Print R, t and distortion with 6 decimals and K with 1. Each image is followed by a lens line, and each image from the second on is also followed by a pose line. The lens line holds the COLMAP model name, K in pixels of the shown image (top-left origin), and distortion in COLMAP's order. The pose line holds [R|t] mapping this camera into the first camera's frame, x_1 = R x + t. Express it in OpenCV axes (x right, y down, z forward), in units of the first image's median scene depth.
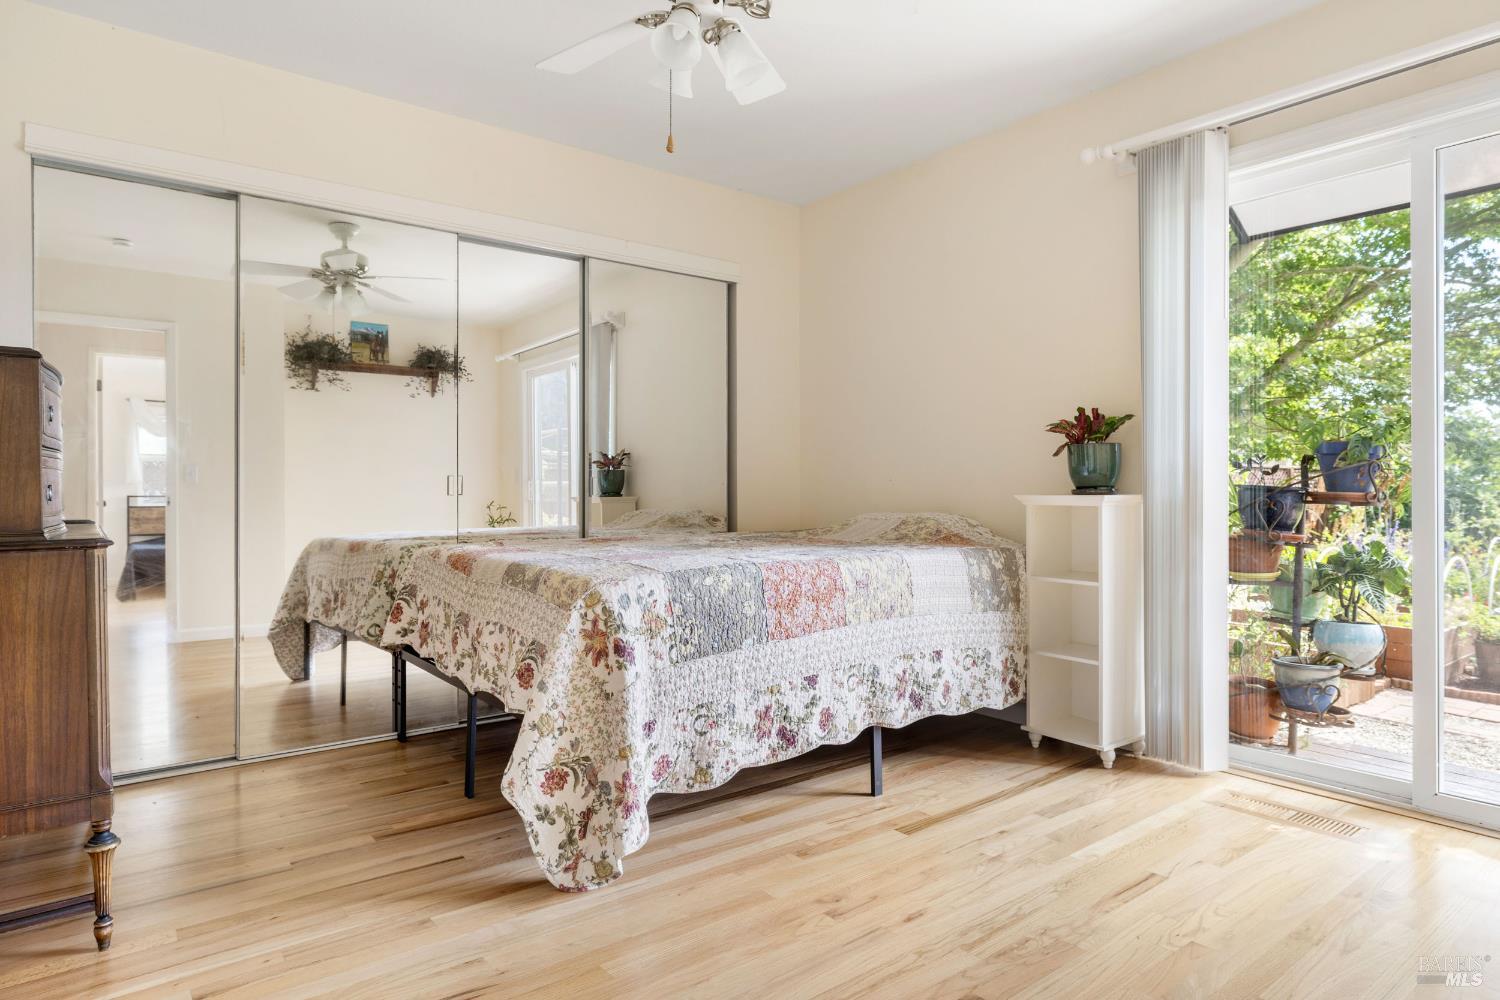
lens RADIAL K [[864.6, 0, 750.7], [0, 864.6, 495.8], [0, 0, 1]] dist [-0.026043, -0.000669]
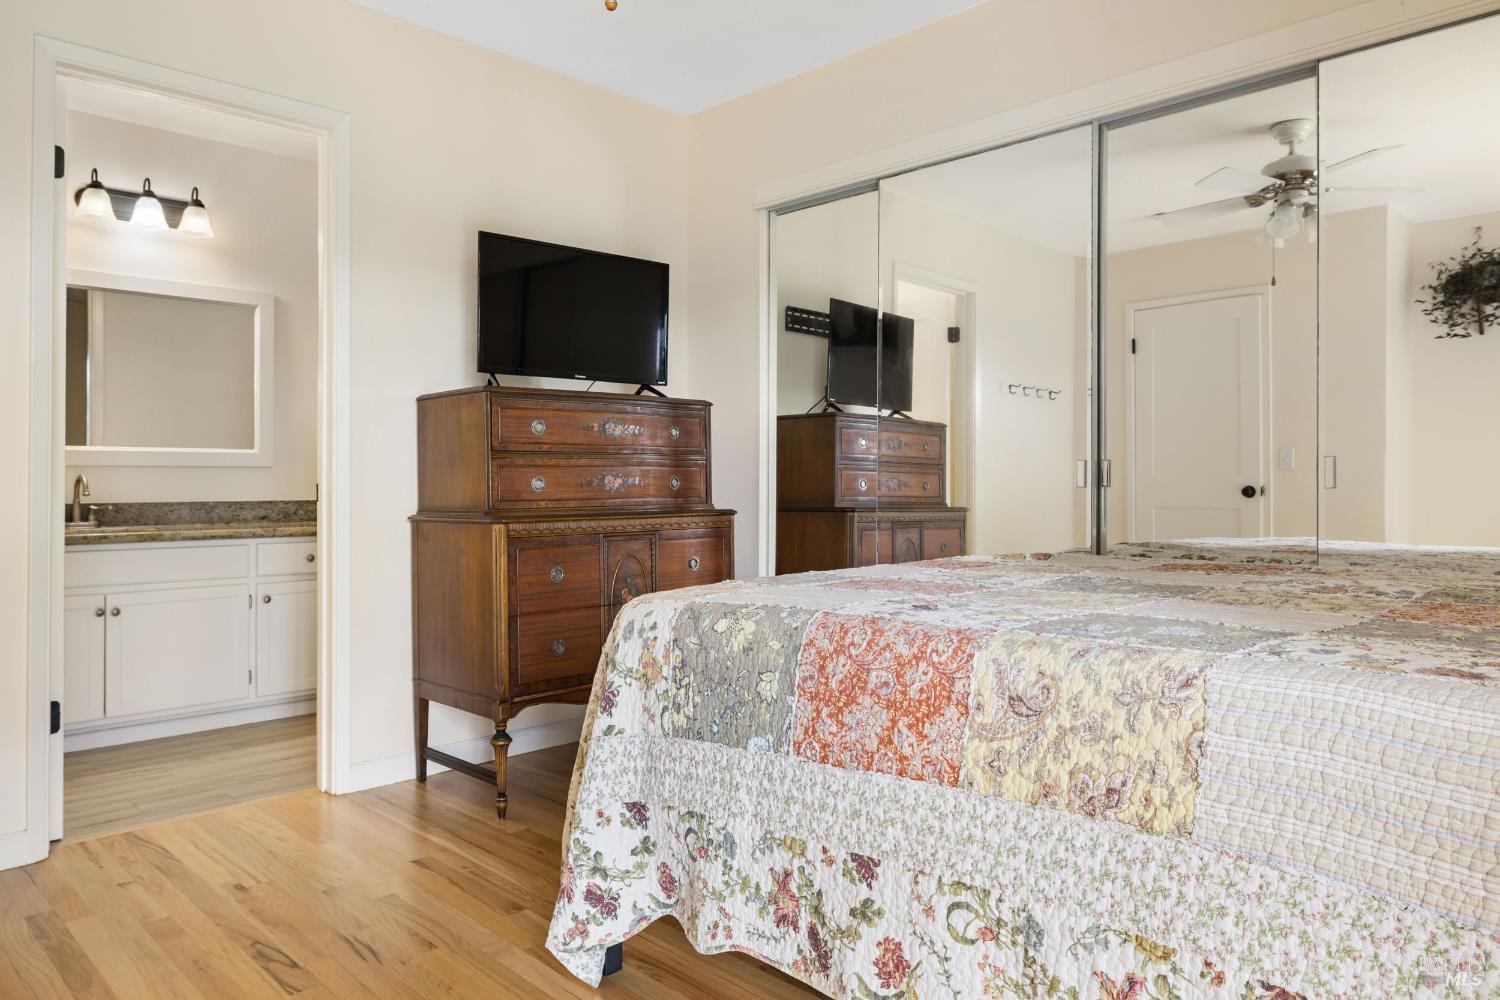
lens RADIAL K [[1021.5, 0, 750.1], [0, 1021.5, 494.1], [0, 0, 1]] dist [0.000862, -0.002005]
pose [[0.104422, 0.005106, -0.994520, 0.663824], [-0.010417, 0.999938, 0.004040, -0.000159], [0.994479, 0.009938, 0.104468, 0.901318]]
